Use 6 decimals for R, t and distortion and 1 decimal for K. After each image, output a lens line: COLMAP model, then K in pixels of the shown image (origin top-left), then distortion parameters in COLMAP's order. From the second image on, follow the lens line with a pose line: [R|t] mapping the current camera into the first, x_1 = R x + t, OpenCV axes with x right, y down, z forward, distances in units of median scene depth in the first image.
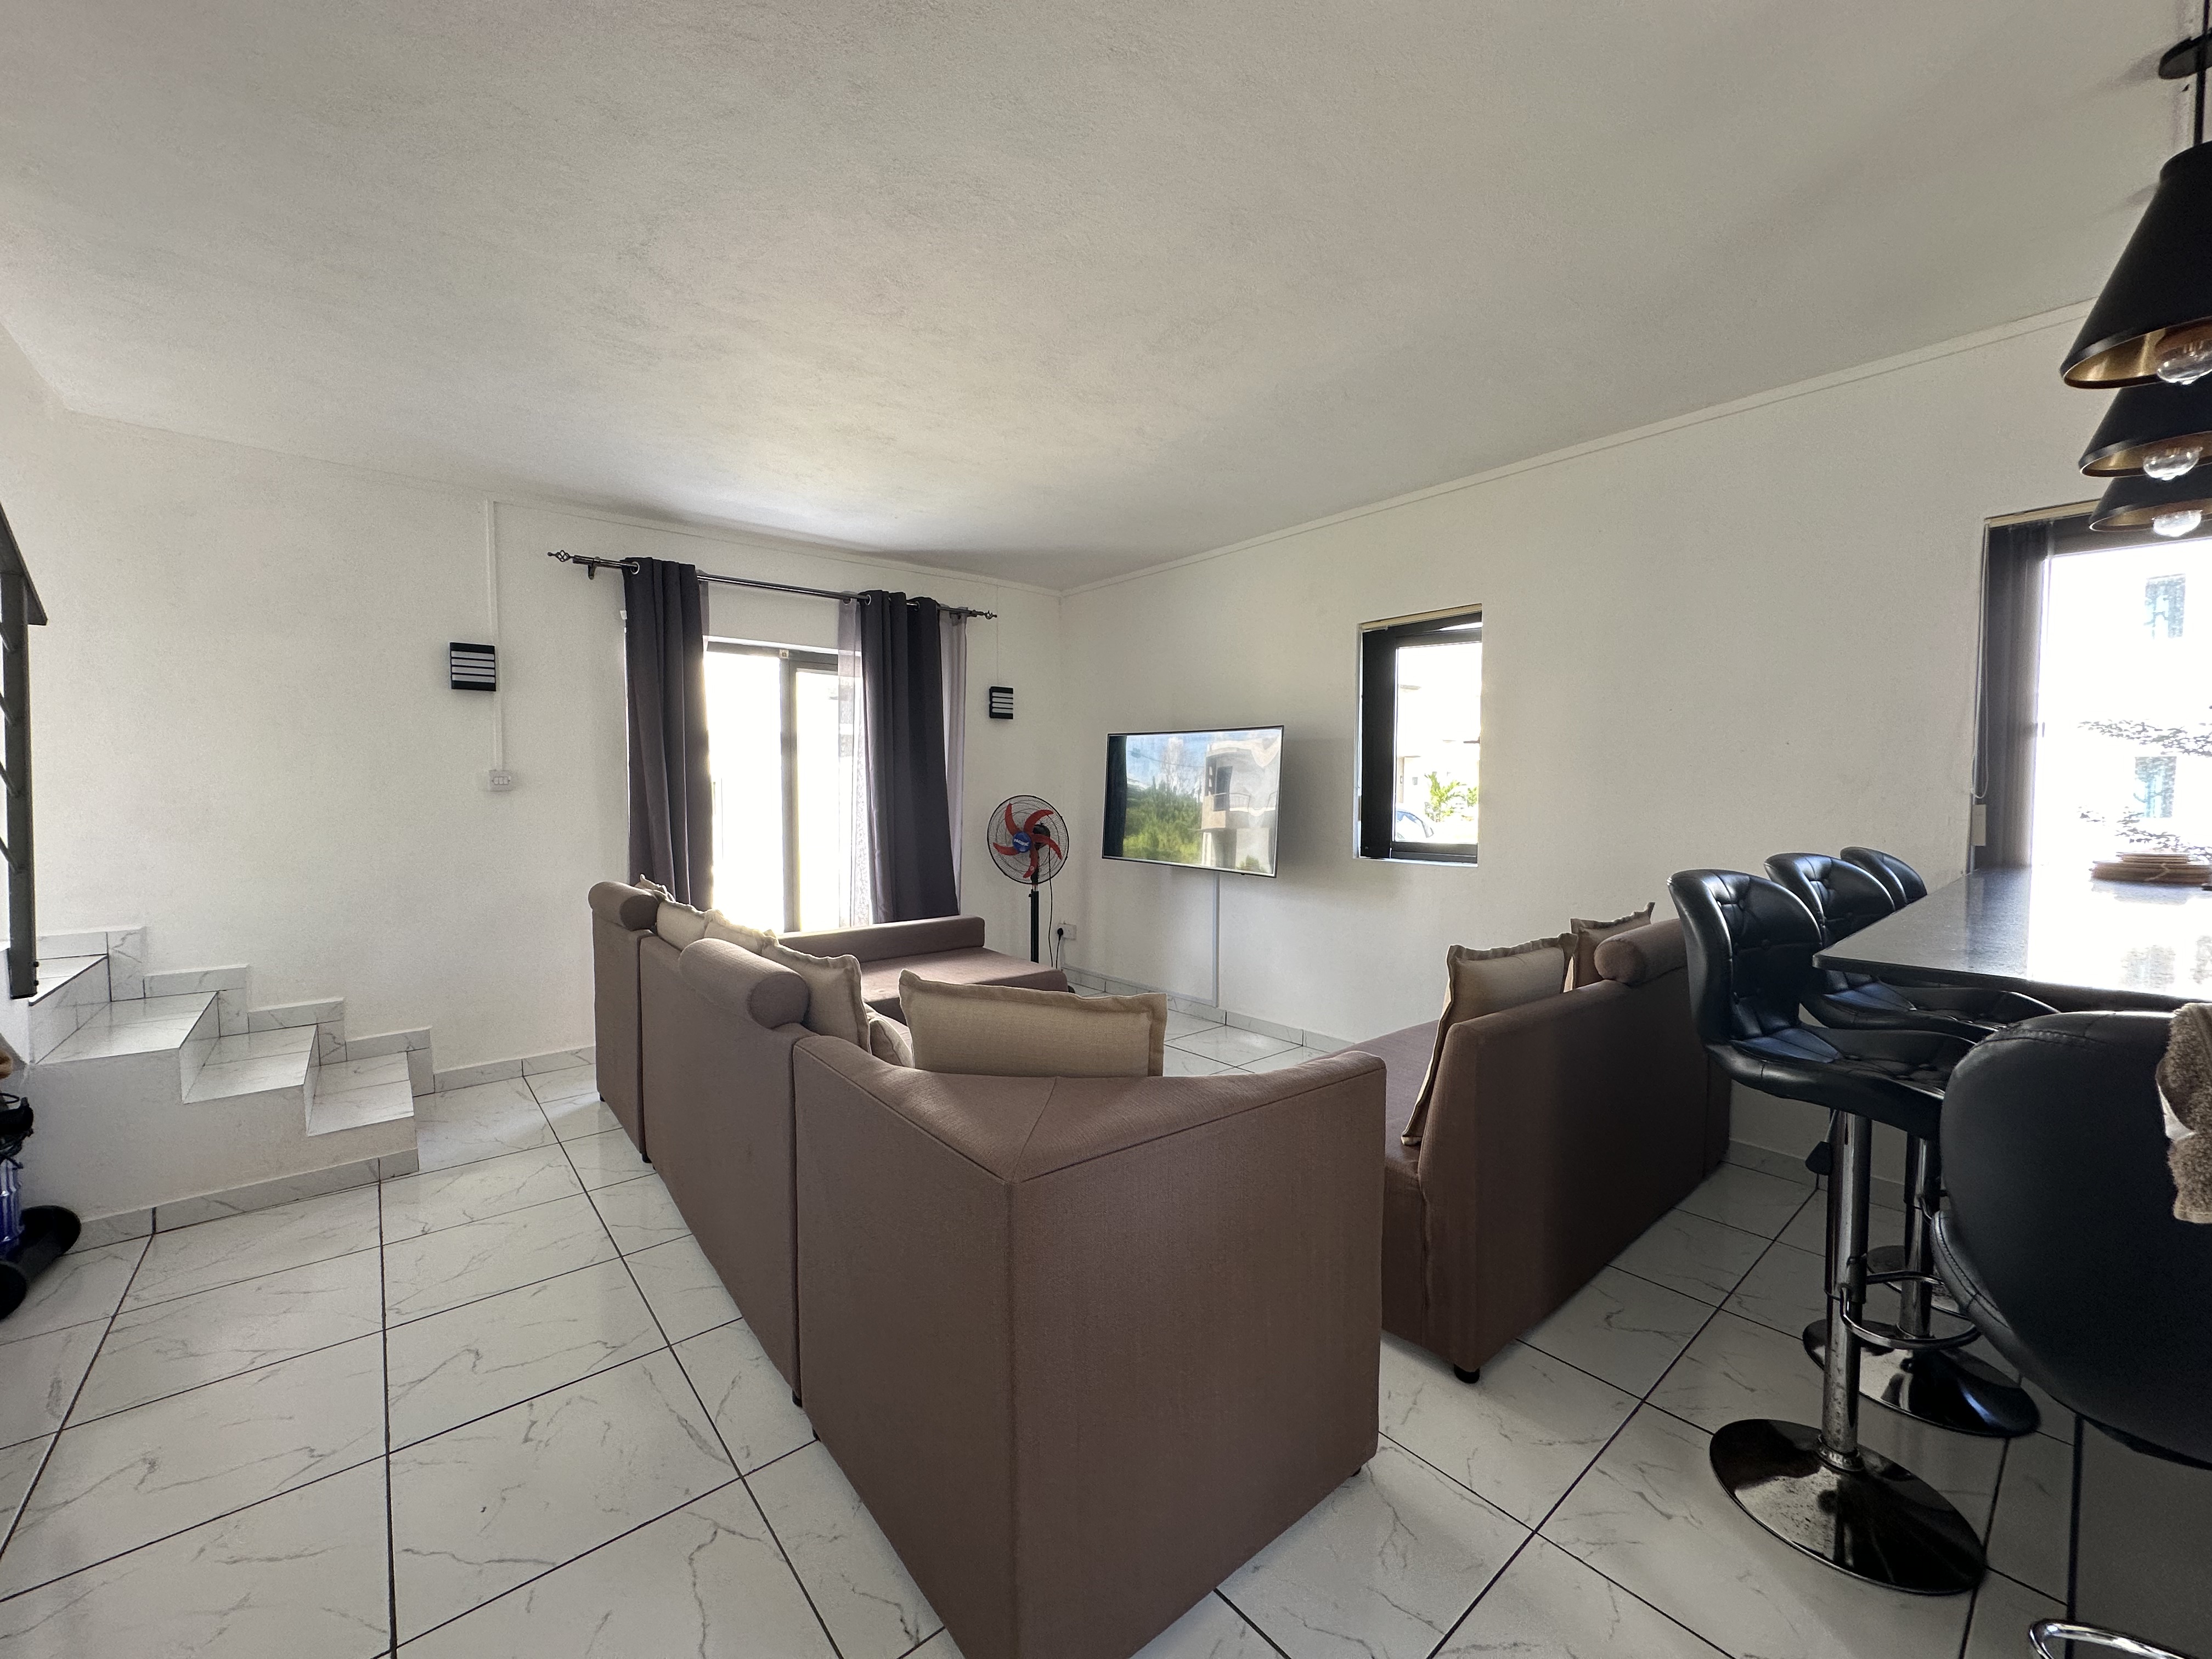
lens RADIAL K [[876.9, 0, 1101.1], [0, 876.9, 828.9], [0, 0, 1]] dist [0.000101, -0.000074]
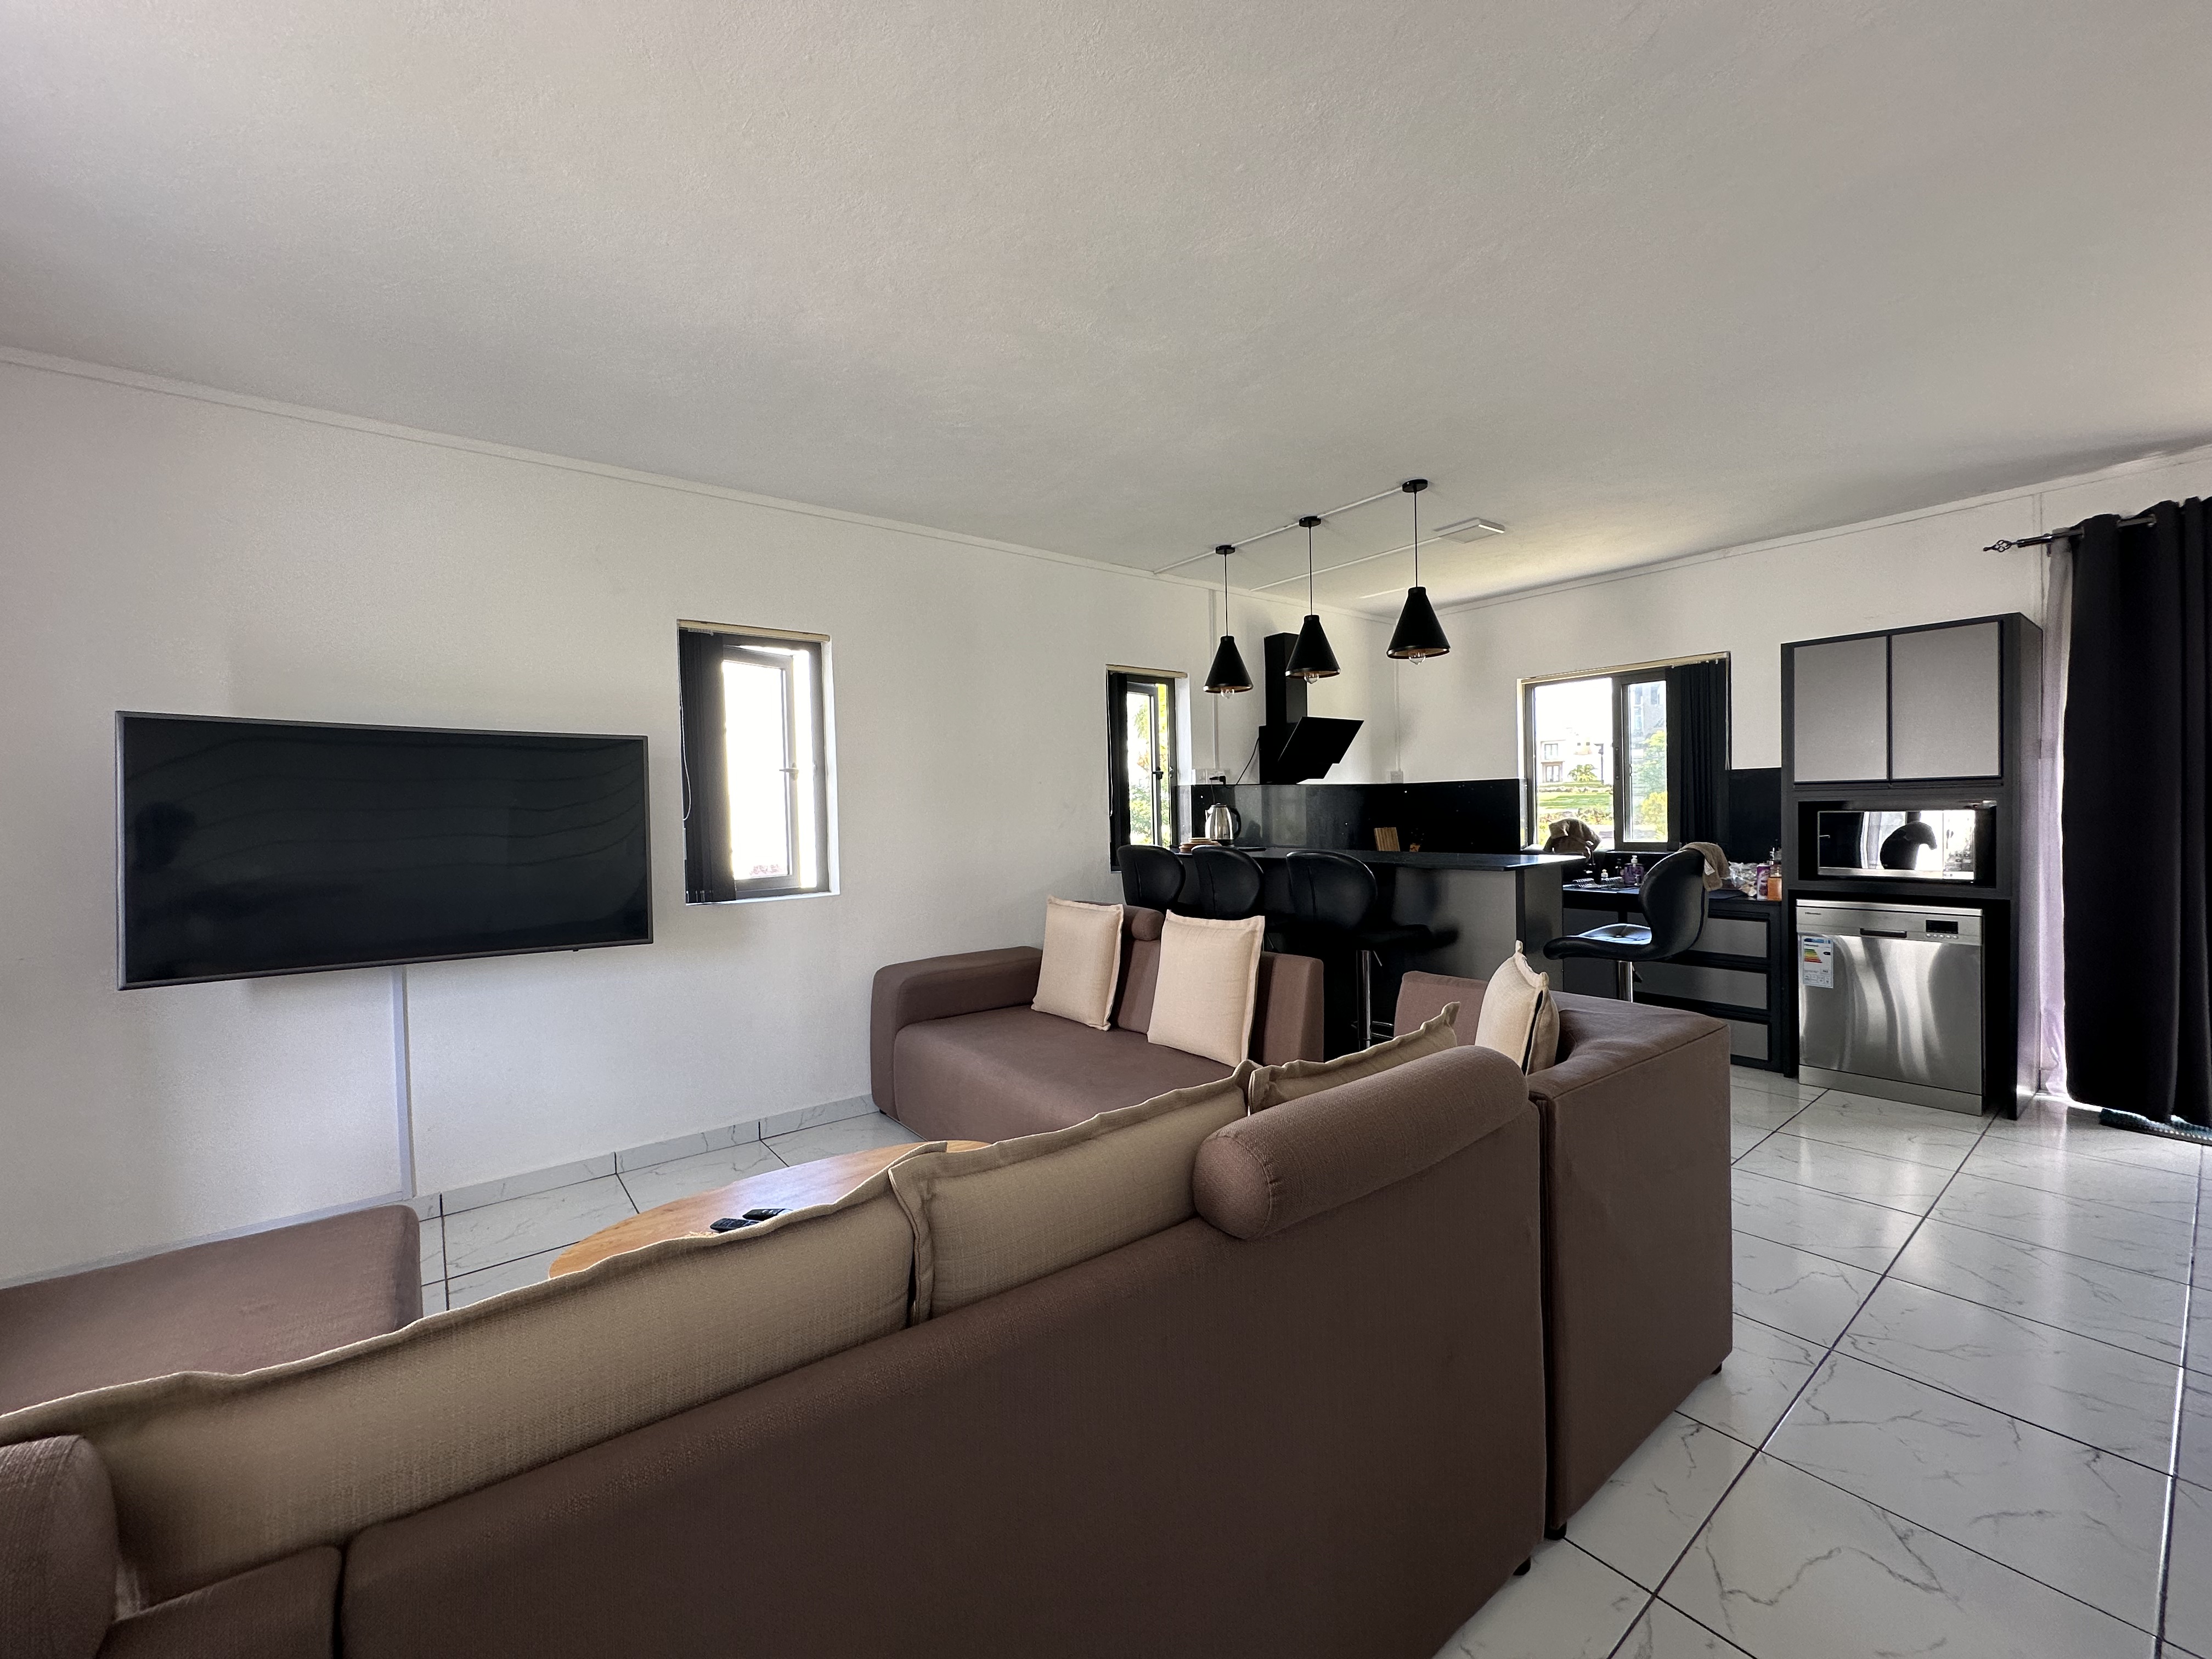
lens RADIAL K [[876.9, 0, 1109.6], [0, 876.9, 830.7], [0, 0, 1]] dist [0.000101, -0.000074]
pose [[0.036049, -0.021052, 0.999128, -0.825489], [0.069014, 0.997444, 0.018526, -0.040259], [-0.996964, 0.068286, 0.037410, 0.940277]]
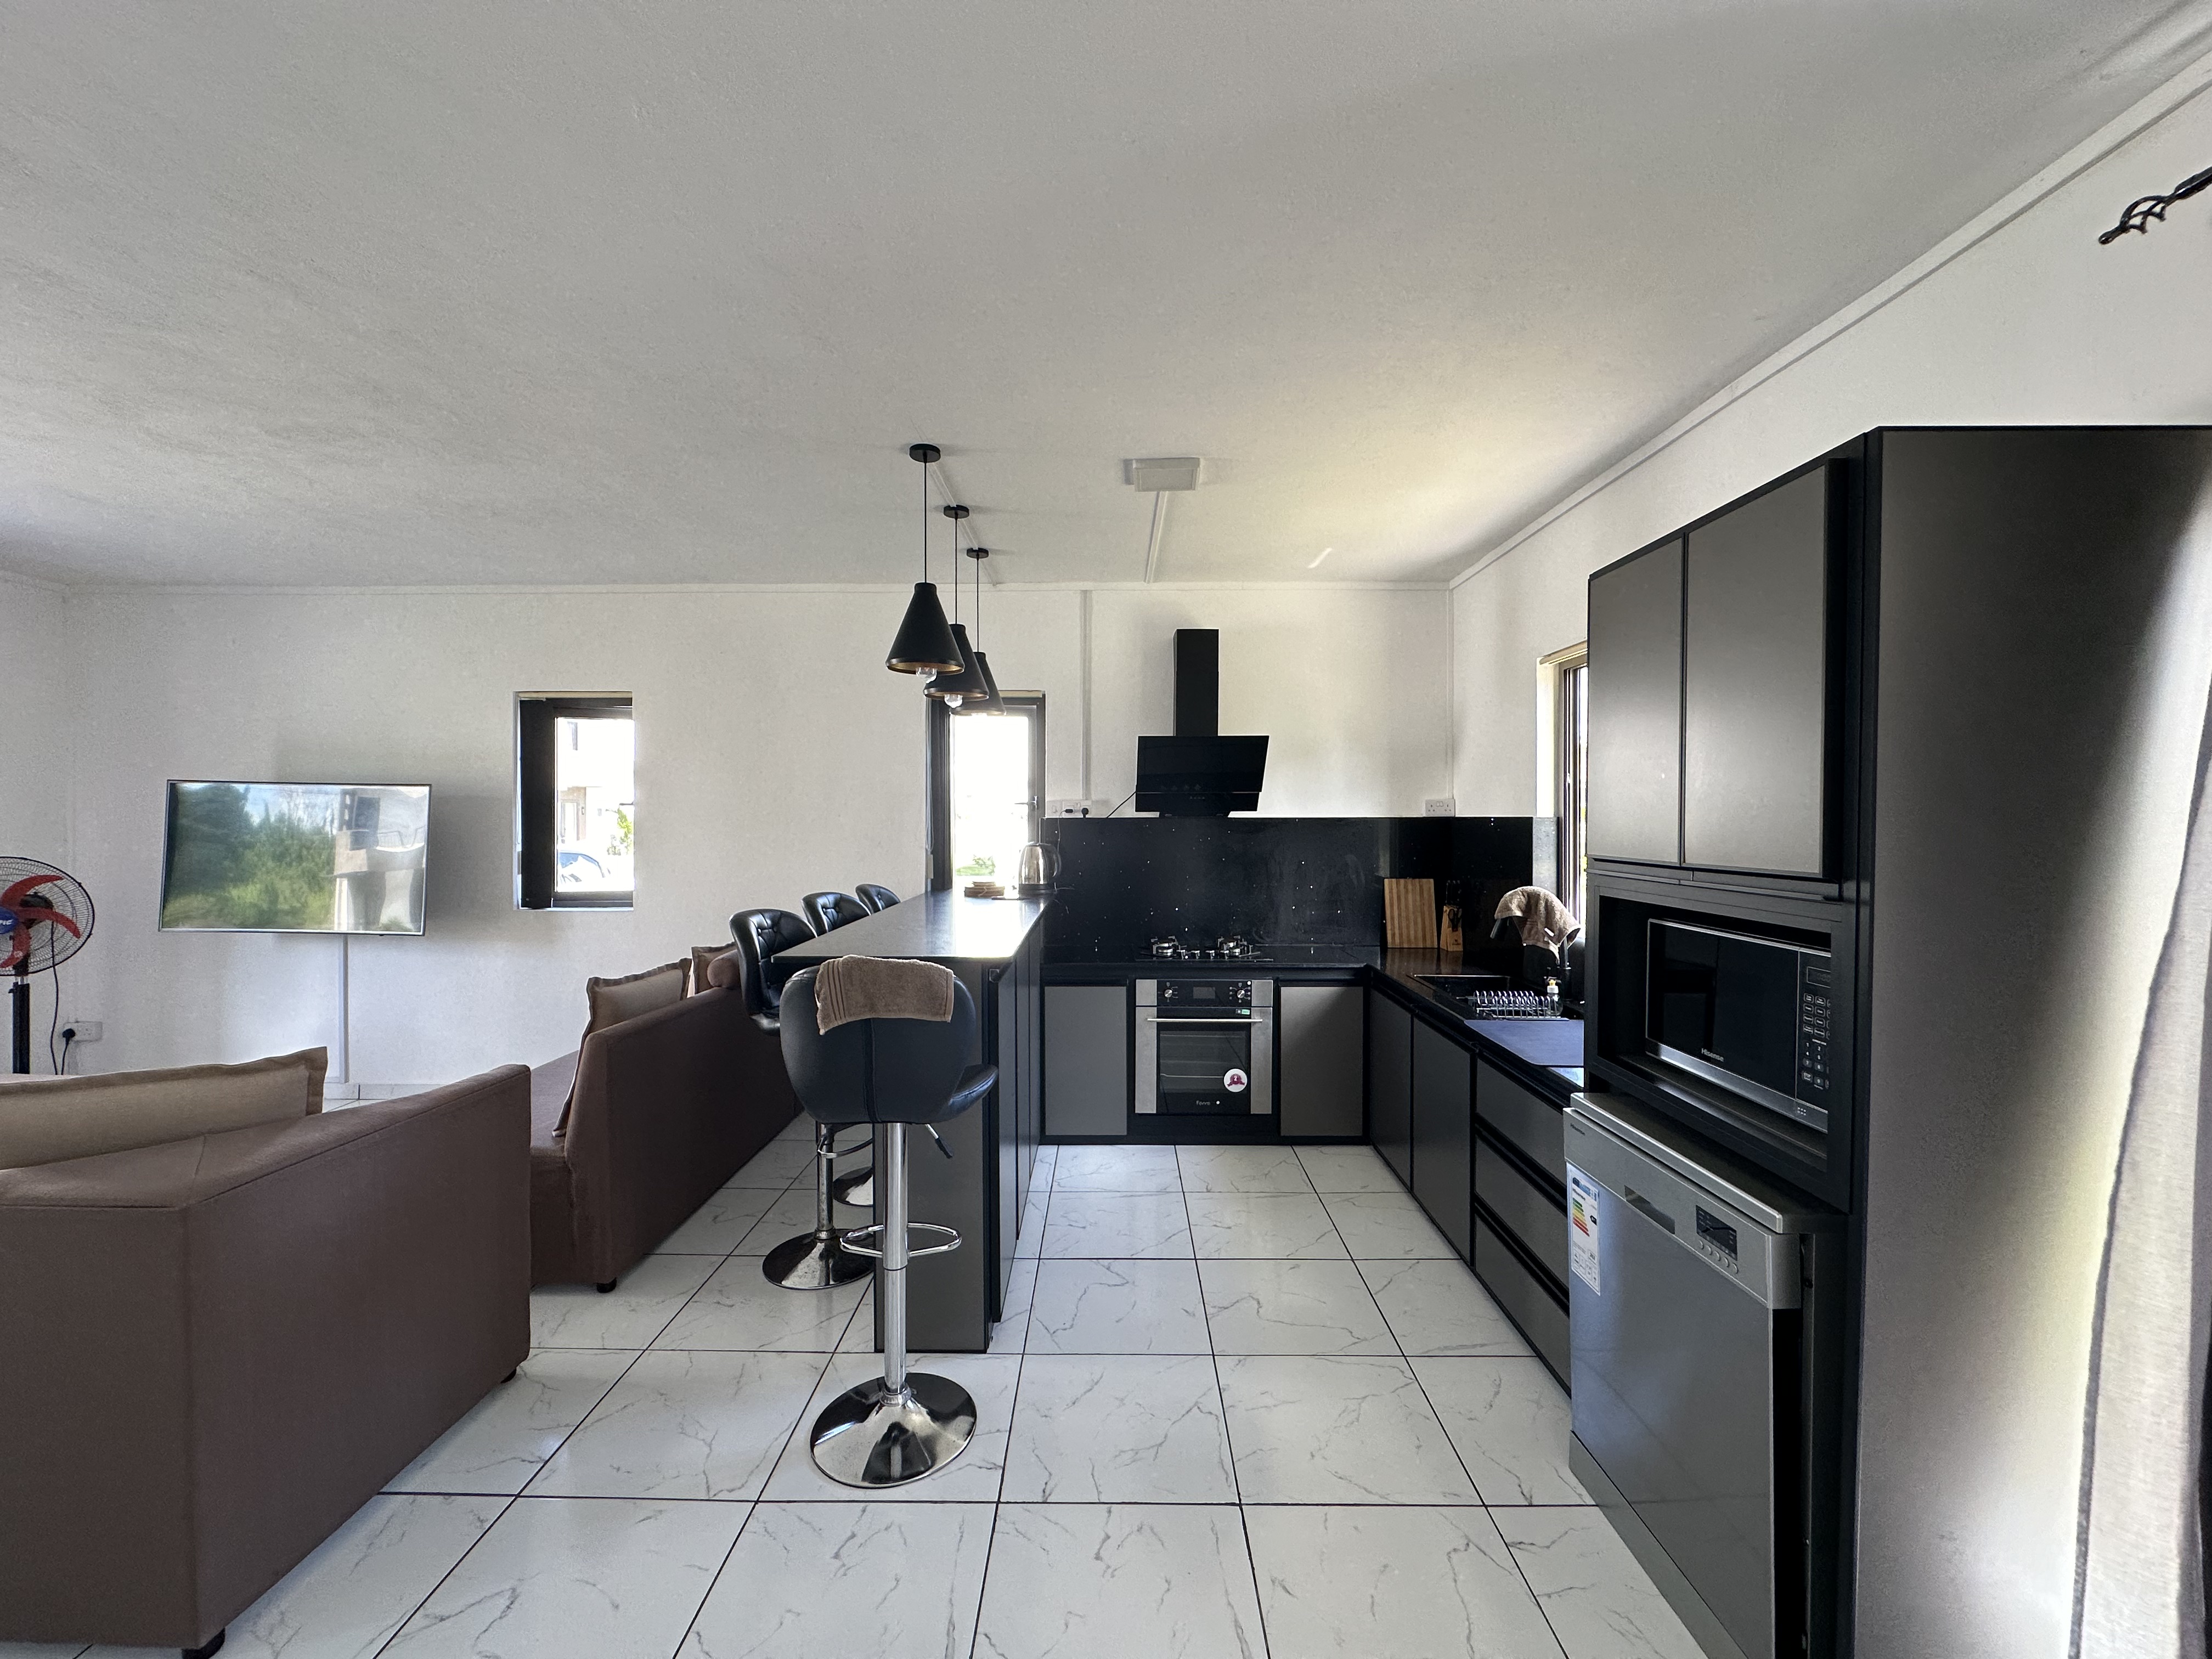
lens RADIAL K [[876.9, 0, 1101.6], [0, 876.9, 828.6], [0, 0, 1]] dist [0.000101, -0.000074]
pose [[0.652542, -0.007705, 0.757714, -0.088078], [0.032782, 0.999299, -0.018071, -0.037641], [-0.757044, 0.036632, 0.652337, -0.394356]]
